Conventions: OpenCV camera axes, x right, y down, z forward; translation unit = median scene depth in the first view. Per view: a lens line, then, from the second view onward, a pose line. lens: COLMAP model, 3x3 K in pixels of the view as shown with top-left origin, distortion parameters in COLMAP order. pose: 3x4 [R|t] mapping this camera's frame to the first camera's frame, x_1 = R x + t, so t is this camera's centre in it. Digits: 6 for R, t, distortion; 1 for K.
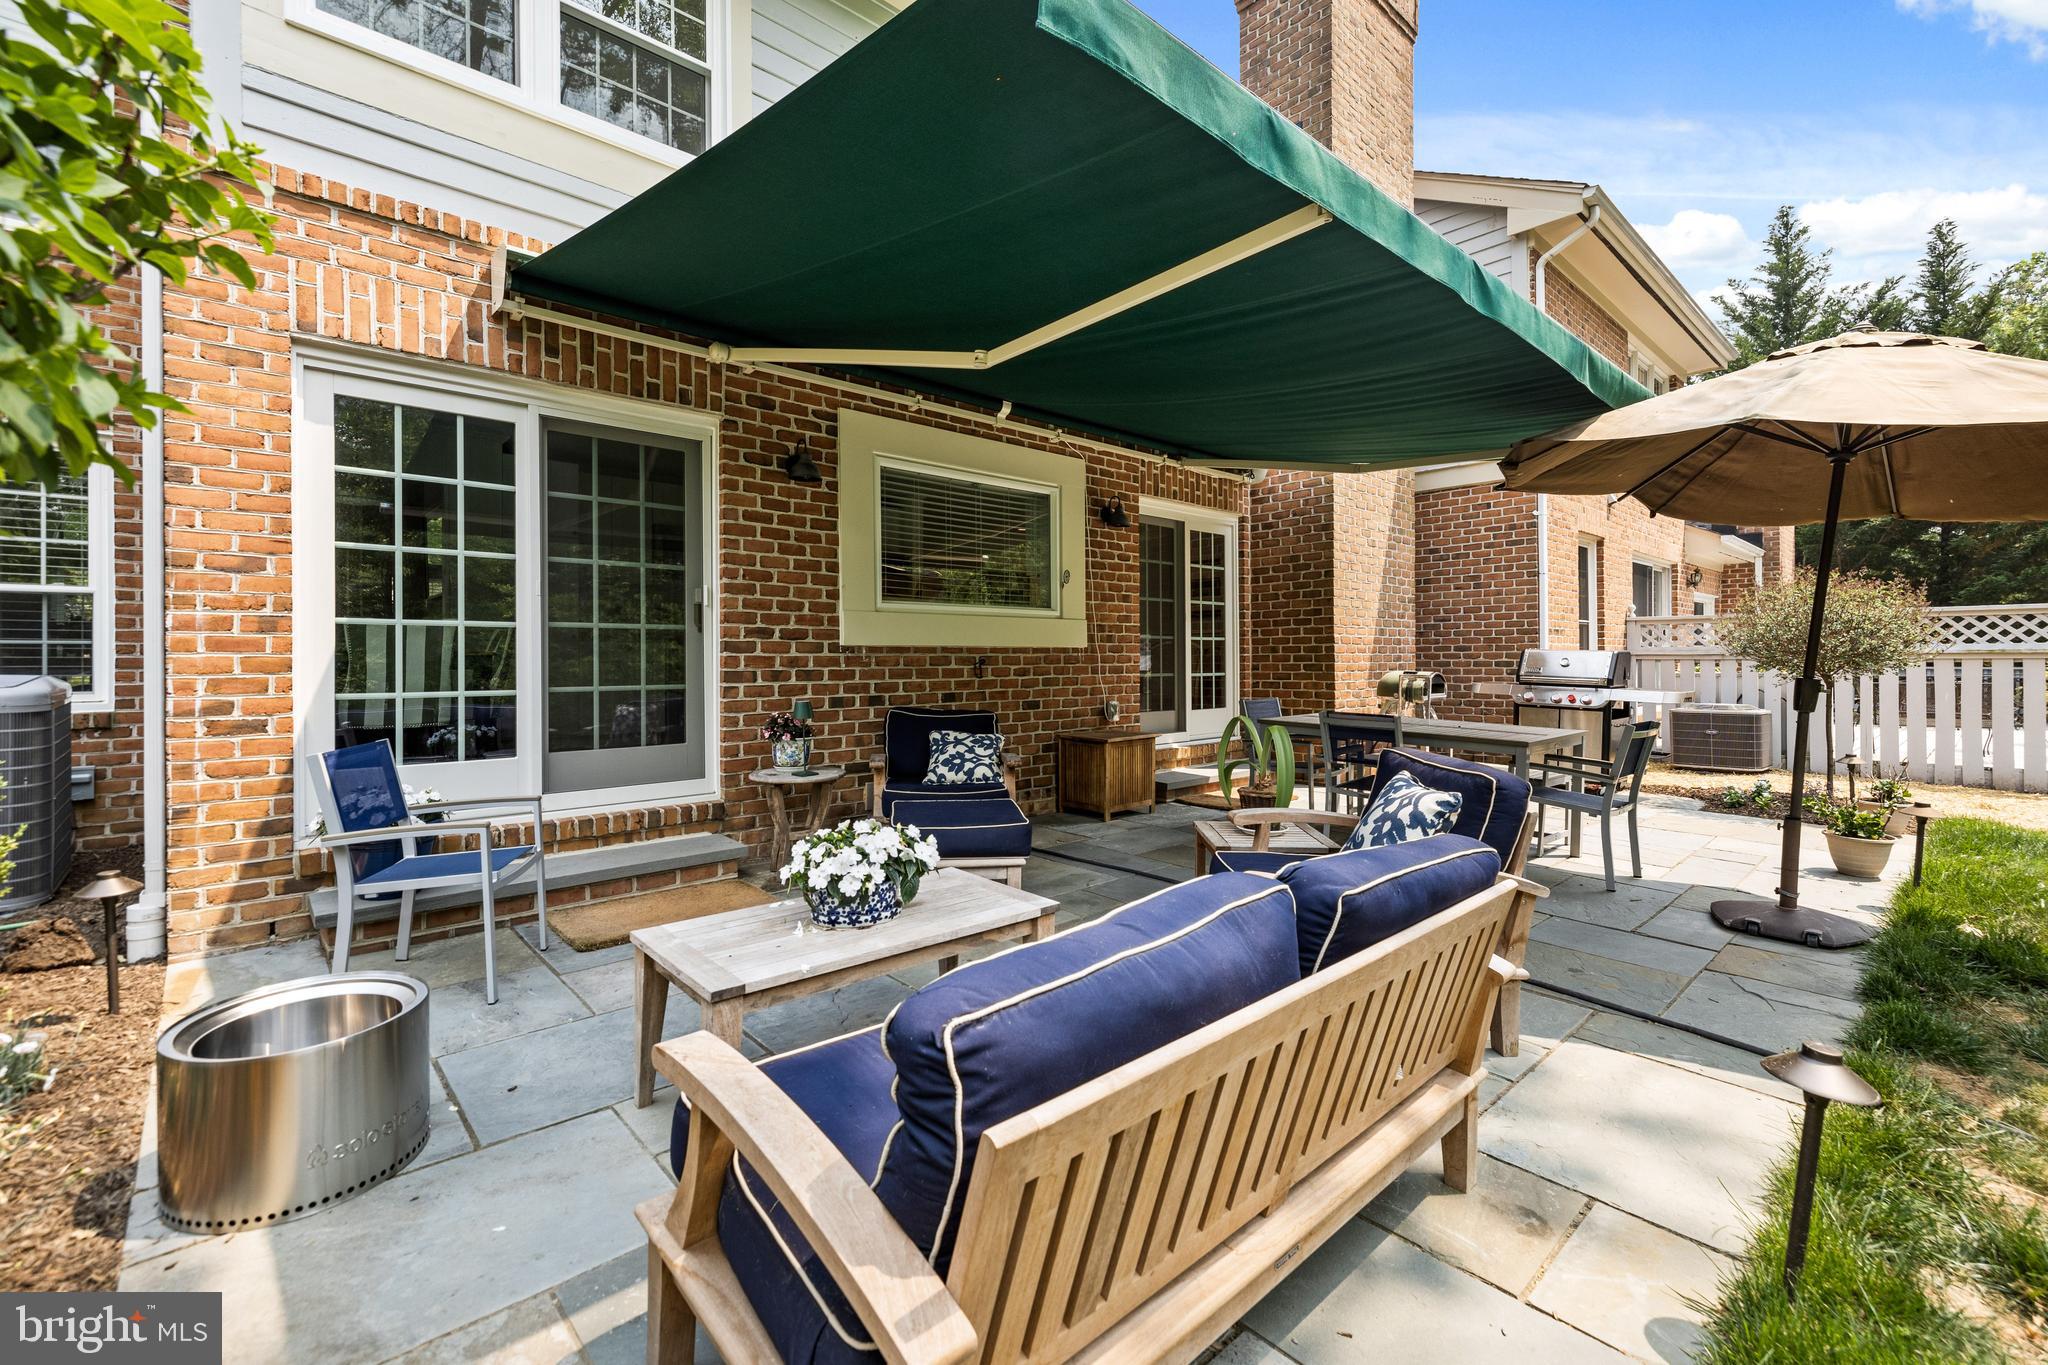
lens RADIAL K [[862.5, 0, 991.6], [0, 862.5, 657.8], [0, 0, 1]] dist [-0.009981, 0.001229]
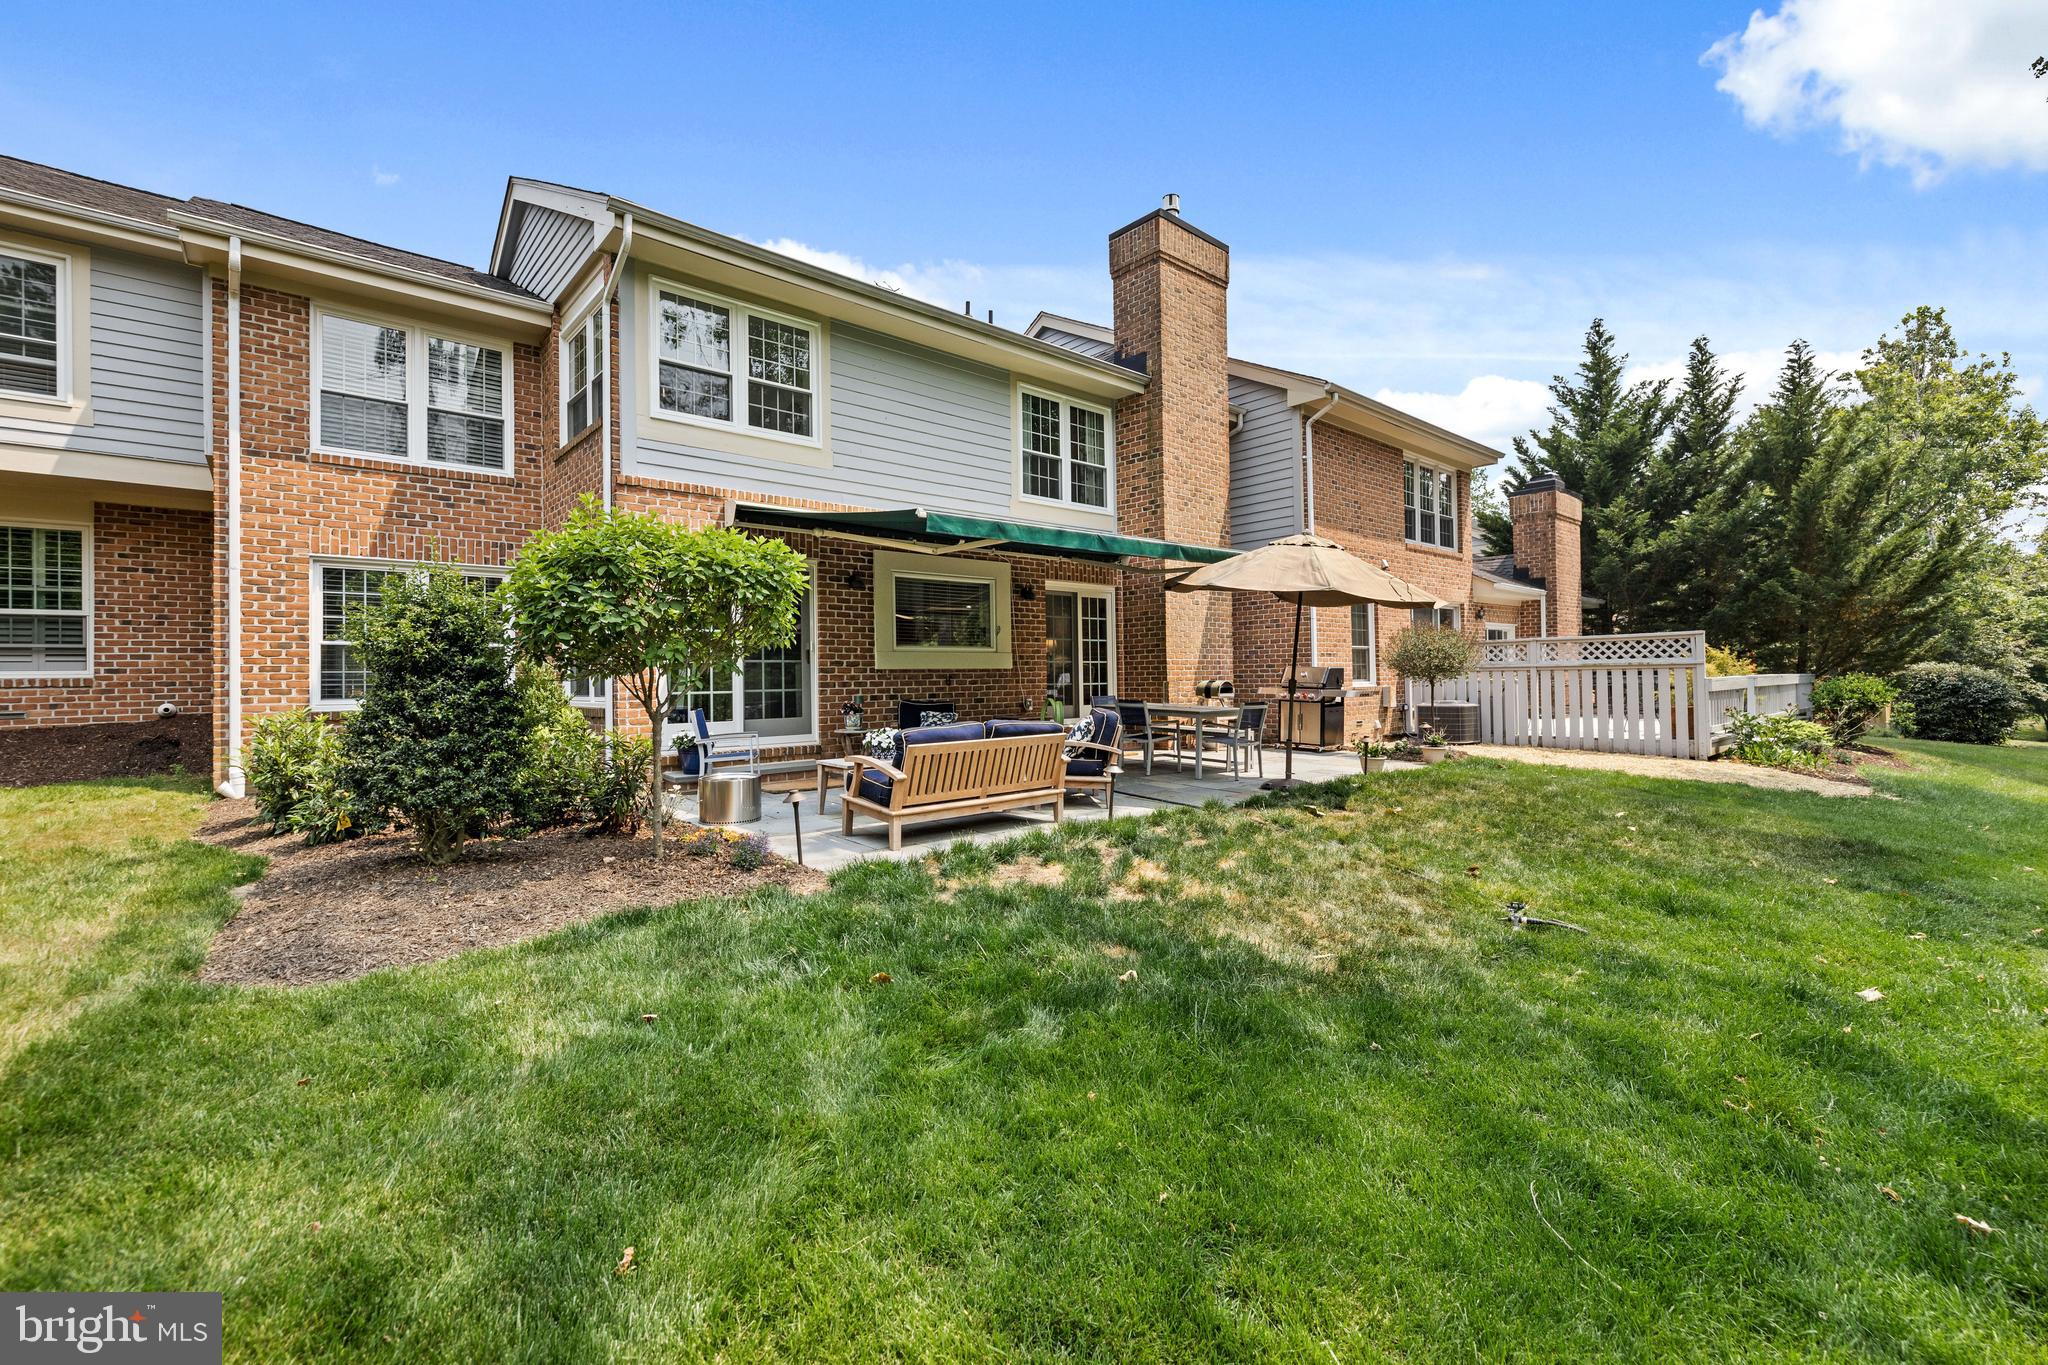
lens RADIAL K [[862.5, 0, 996.6], [0, 862.5, 663.6], [0, 0, 1]] dist [-0.009981, 0.001229]
pose [[0.999776, -0.010095, -0.018595, 0.157627], [0.009821, 0.999842, -0.014817, 0.005909], [0.018741, 0.014631, 0.999717, -1.098154]]
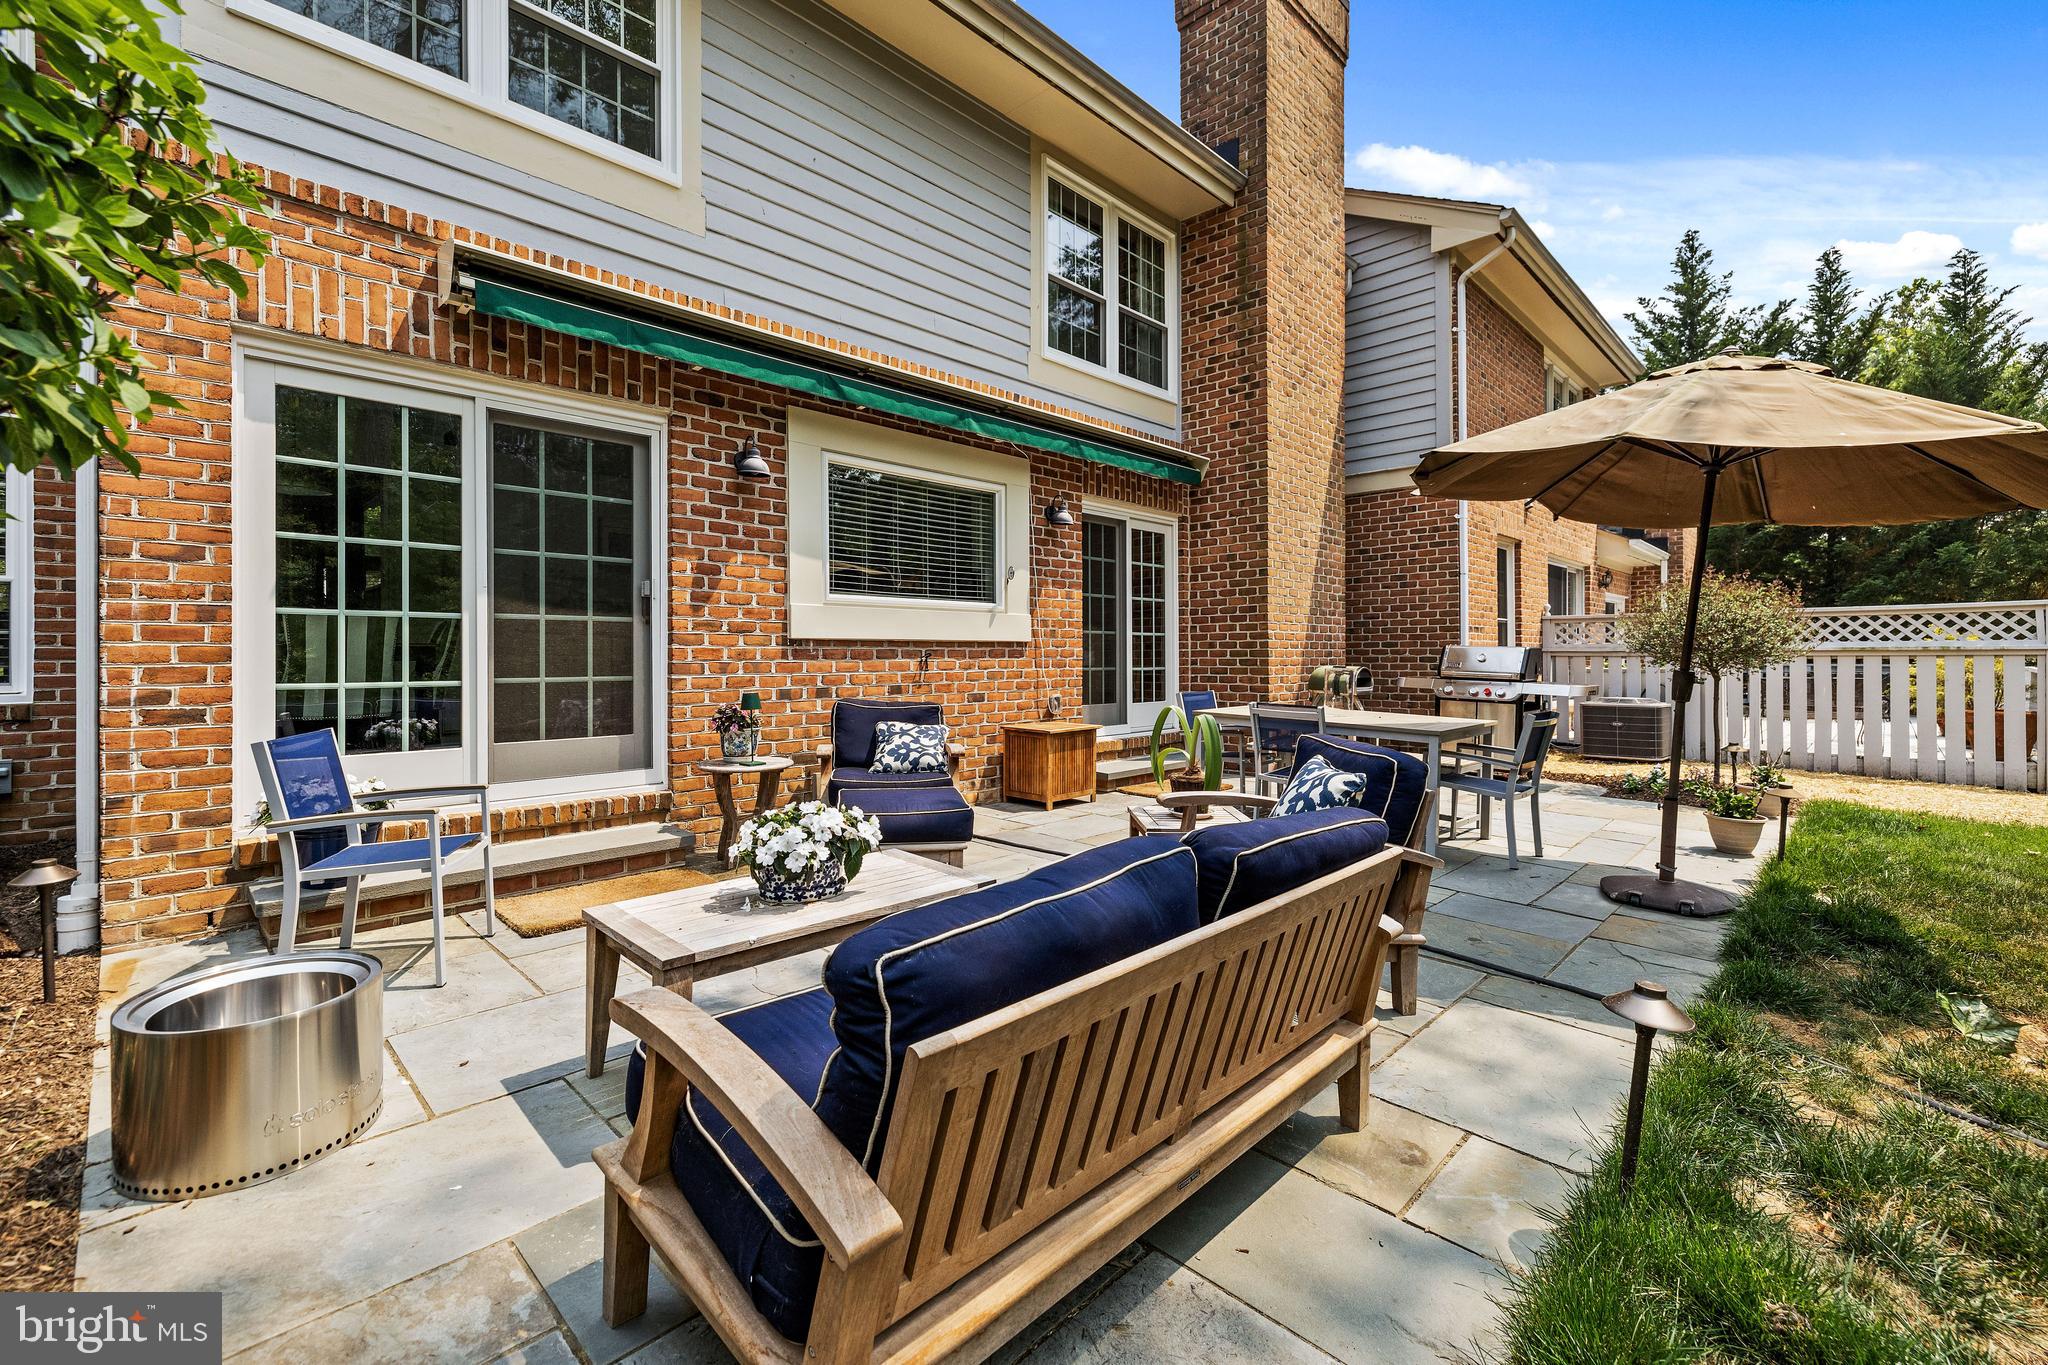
lens RADIAL K [[862.5, 0, 993.2], [0, 862.5, 653.1], [0, 0, 1]] dist [-0.009981, 0.001229]
pose [[0.998240, 0.002460, 0.059260, 0.007049], [-0.002331, 0.999995, -0.002254, 0.004993], [-0.059265, 0.002112, 0.998240, -0.034358]]
